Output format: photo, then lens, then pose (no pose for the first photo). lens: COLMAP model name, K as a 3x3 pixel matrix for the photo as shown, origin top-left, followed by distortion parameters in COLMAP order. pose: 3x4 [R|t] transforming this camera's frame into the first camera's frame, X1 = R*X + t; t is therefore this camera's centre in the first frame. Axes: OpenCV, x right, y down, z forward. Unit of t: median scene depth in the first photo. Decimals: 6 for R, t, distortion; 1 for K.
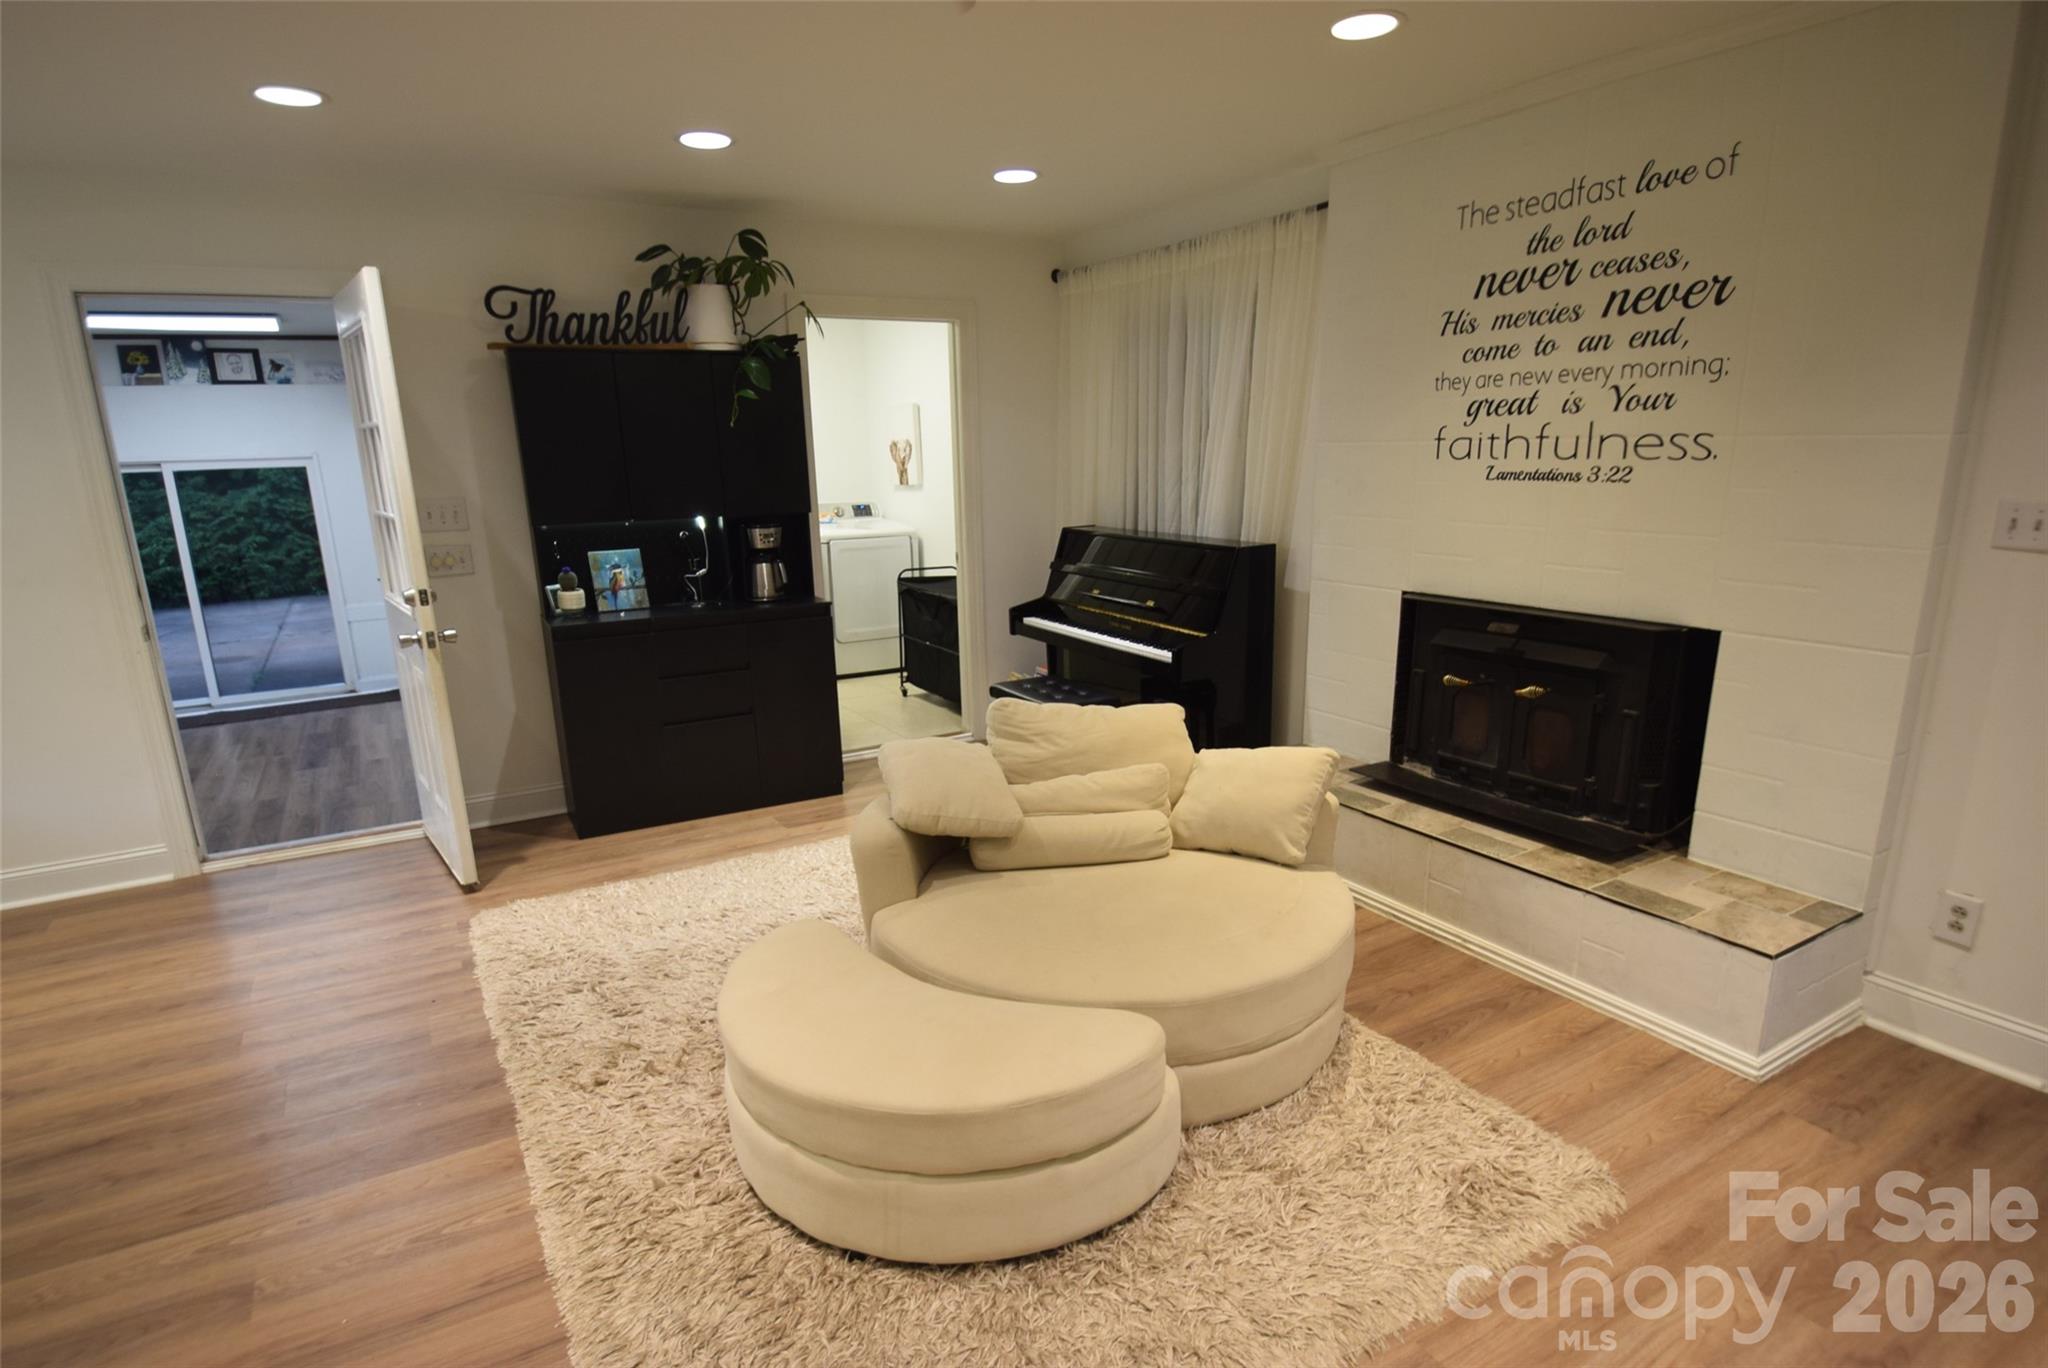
lens RADIAL K [[1081.5, 0, 1023.6], [0, 1081.5, 735.6], [0, 0, 1]] dist [0.002199, -0.014679]
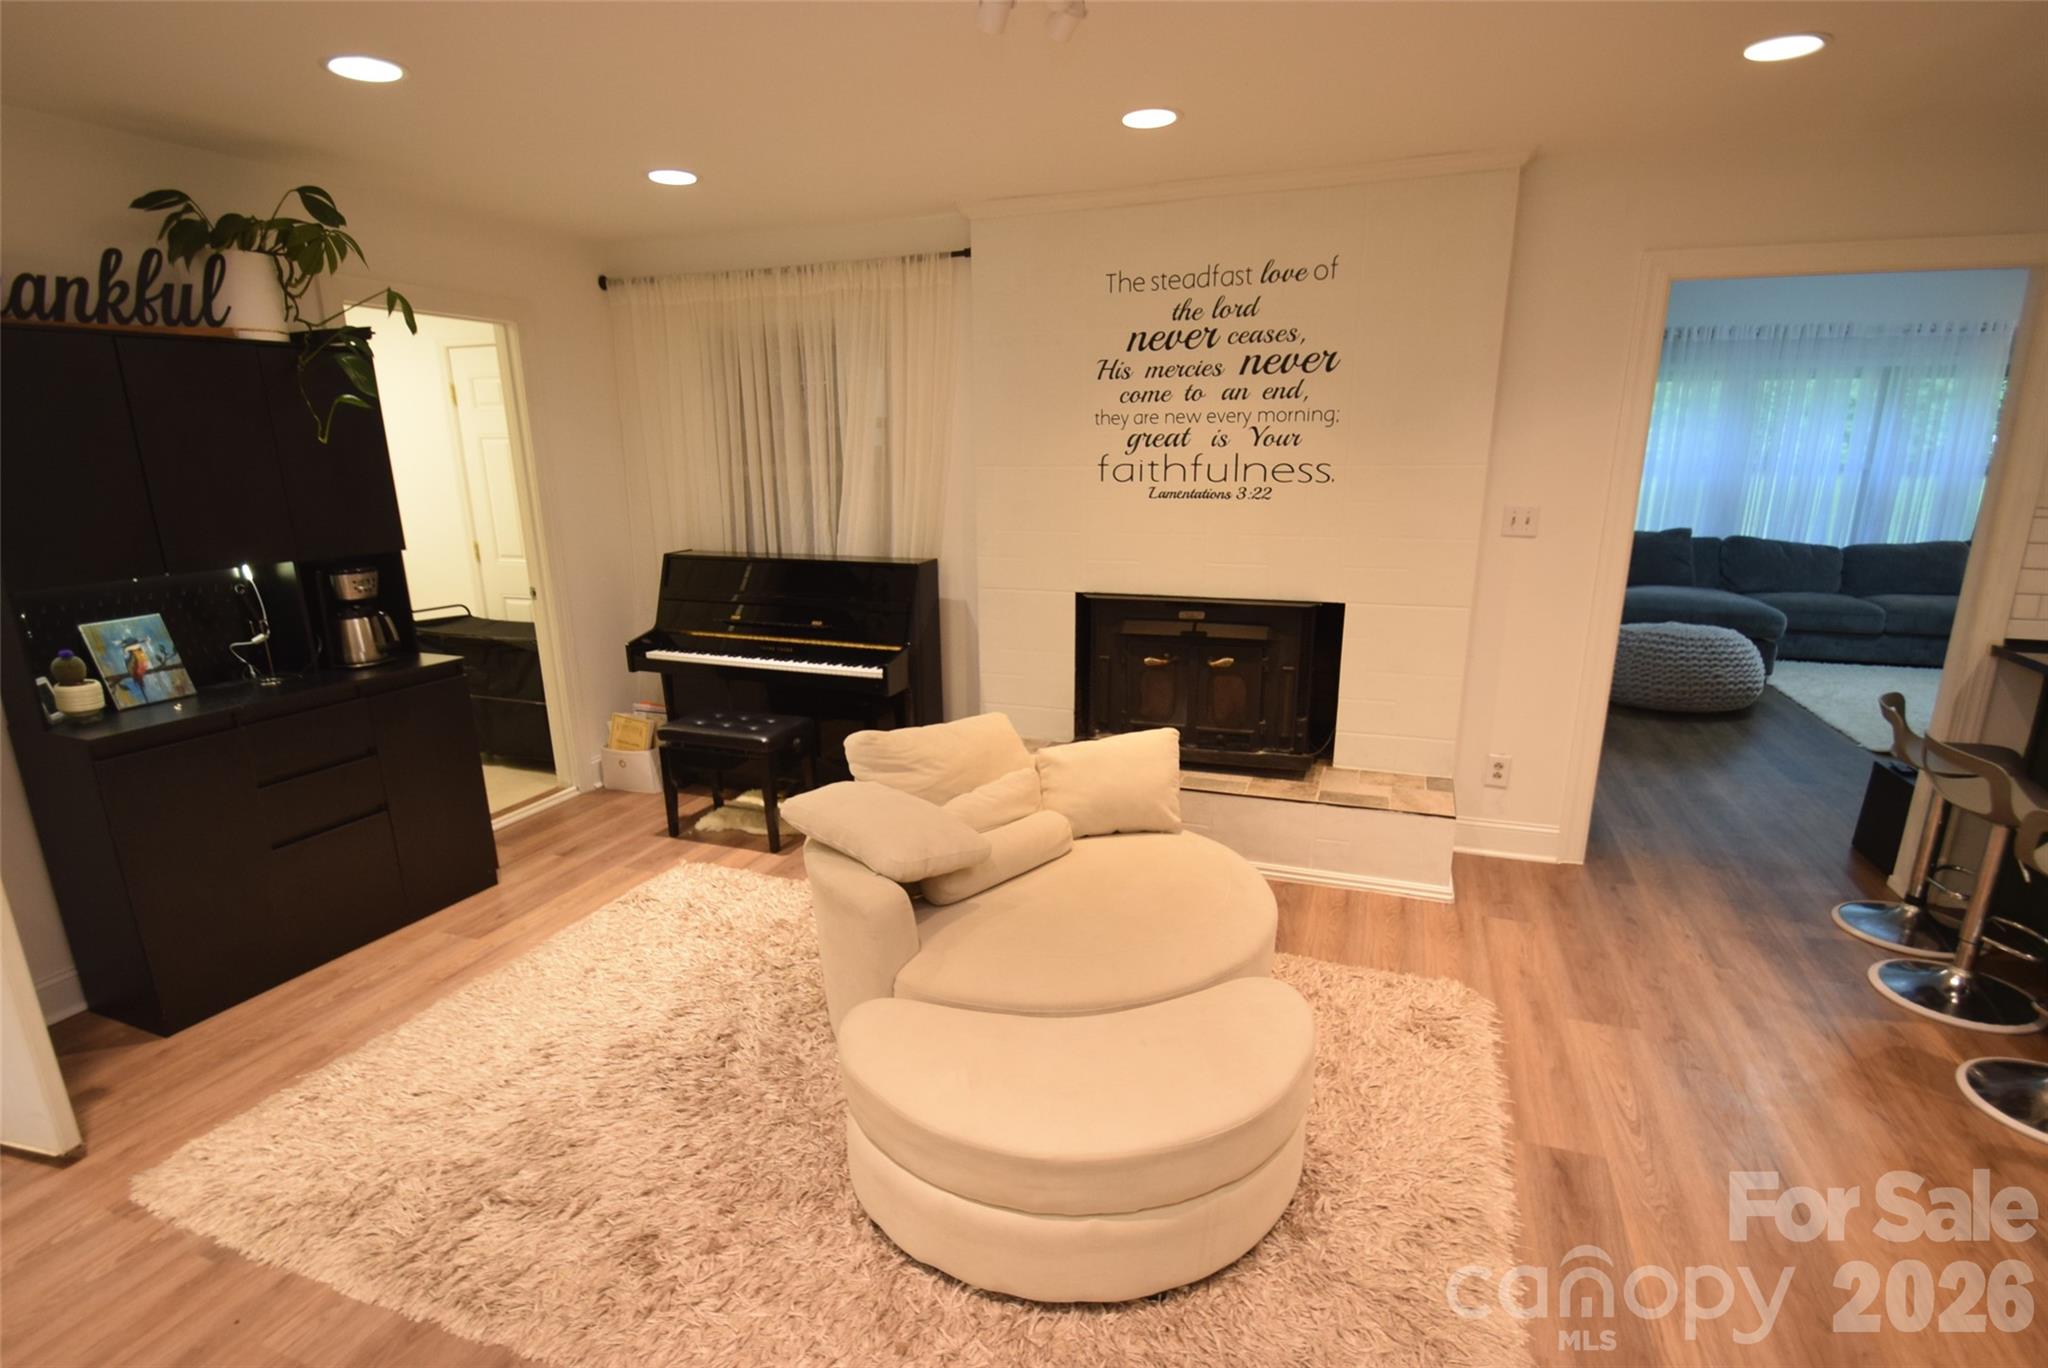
lens RADIAL K [[1006.1, 0, 1027.1], [0, 1006.1, 729.5], [0, 0, 1]] dist [0.002662, -0.014723]
pose [[0.776905, -0.156306, 0.609908, -0.447230], [0.156193, 0.986260, 0.053797, -0.061409], [-0.609937, 0.053468, 0.790644, 0.193887]]
